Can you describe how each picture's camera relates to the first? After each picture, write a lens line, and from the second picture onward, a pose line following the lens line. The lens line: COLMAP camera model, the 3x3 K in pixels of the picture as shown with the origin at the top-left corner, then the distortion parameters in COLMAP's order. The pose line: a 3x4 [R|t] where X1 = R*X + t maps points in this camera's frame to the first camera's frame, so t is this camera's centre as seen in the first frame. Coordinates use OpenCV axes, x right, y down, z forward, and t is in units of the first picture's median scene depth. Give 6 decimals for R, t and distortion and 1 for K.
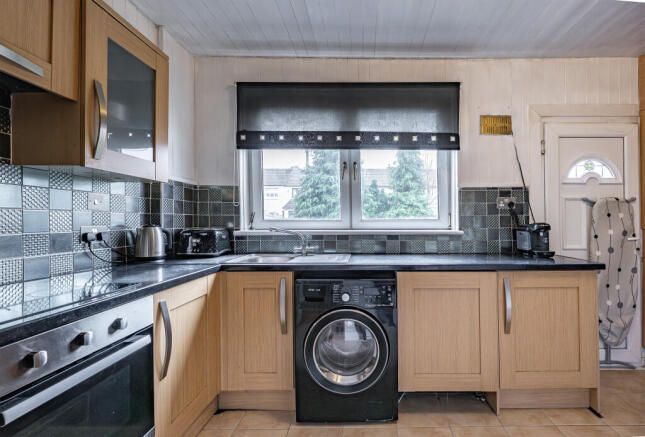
lens RADIAL K [[281.8, 0, 373.0], [0, 281.8, 226.1], [0, 0, 1]] dist [-0.001830, 0.000240]
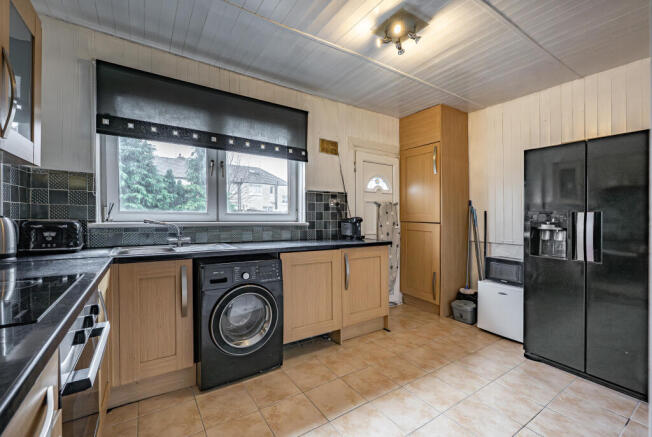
lens RADIAL K [[268.7, 0, 320.8], [0, 268.7, 222.1], [0, 0, 1]] dist [0.001818, -0.000056]
pose [[0.848075, -0.000937, 0.529875, -0.326615], [-0.002757, 0.999977, 0.006180, 0.006832], [-0.529869, -0.006702, 0.848053, -0.122960]]
